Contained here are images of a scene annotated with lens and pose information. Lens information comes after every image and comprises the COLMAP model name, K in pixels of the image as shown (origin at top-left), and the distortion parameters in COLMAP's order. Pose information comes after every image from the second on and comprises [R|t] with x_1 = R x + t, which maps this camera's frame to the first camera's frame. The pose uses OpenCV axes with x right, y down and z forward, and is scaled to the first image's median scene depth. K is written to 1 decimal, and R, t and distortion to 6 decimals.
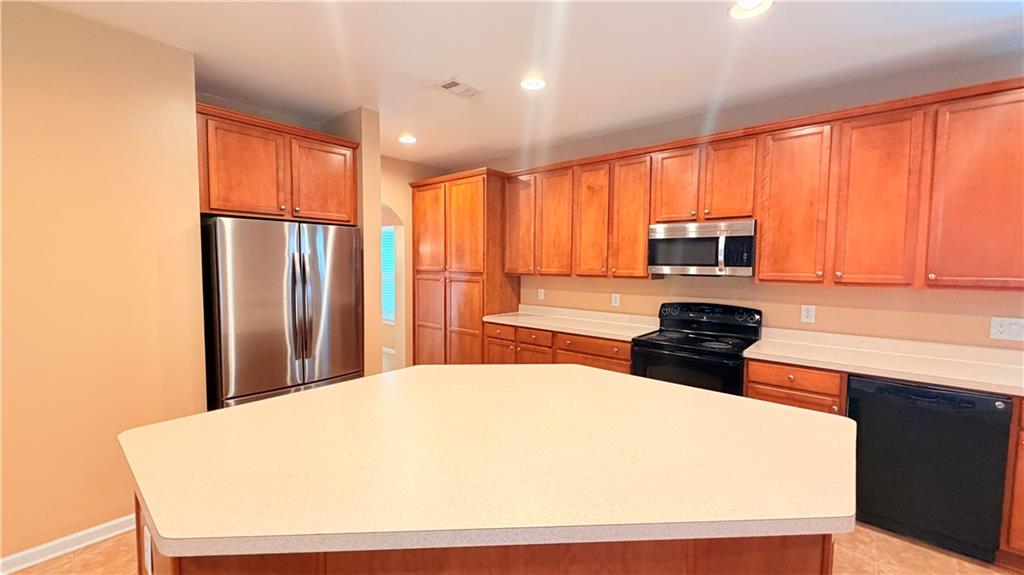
lens RADIAL K [[407.6, 0, 507.8], [0, 407.6, 287.3], [0, 0, 1]] dist [0.002390, -0.000300]
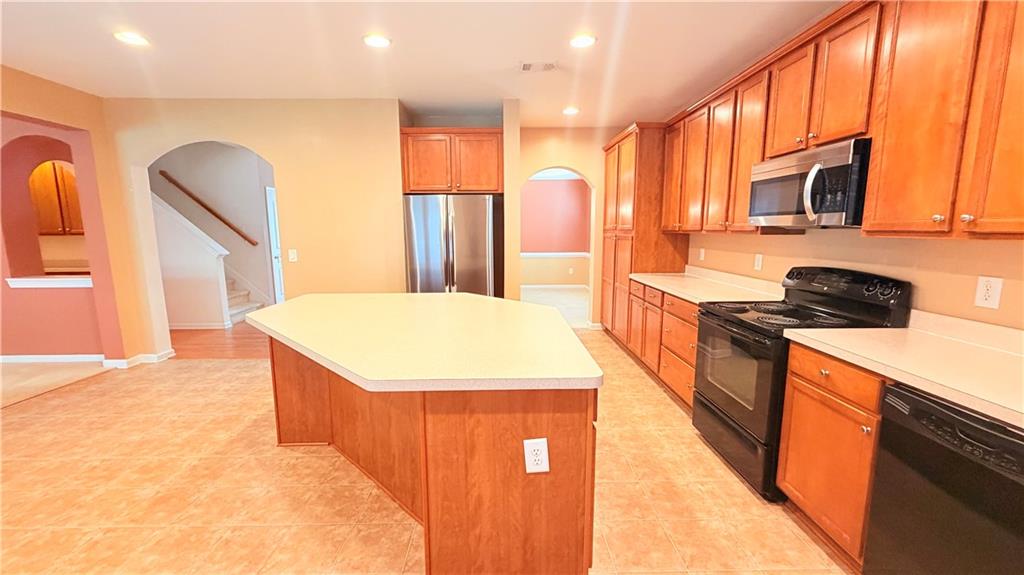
lens RADIAL K [[407.6, 0, 505.1], [0, 407.6, 287.4], [0, 0, 1]] dist [0.002390, -0.000300]
pose [[0.667672, 0.095136, -0.738352, 0.568834], [-0.034071, 0.994667, 0.097352, 0.020797], [0.743675, -0.039843, 0.667353, 0.104782]]
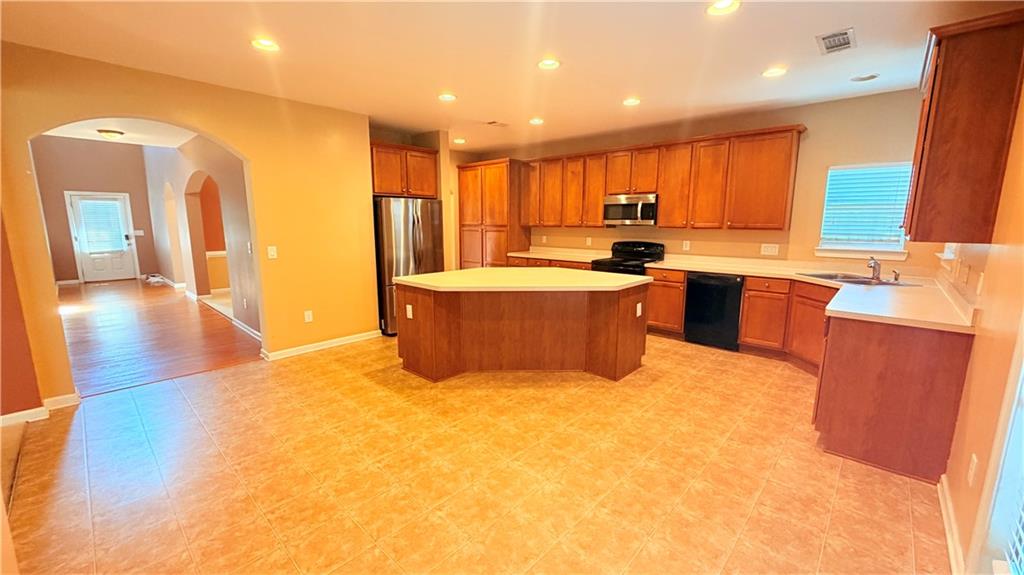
lens RADIAL K [[407.6, 0, 506.4], [0, 407.6, 287.1], [0, 0, 1]] dist [0.002390, -0.000300]
pose [[0.999208, -0.001010, -0.039775, -0.000841], [0.005062, 0.994781, 0.101908, 0.048545], [0.039465, -0.102029, 0.993998, -0.706774]]
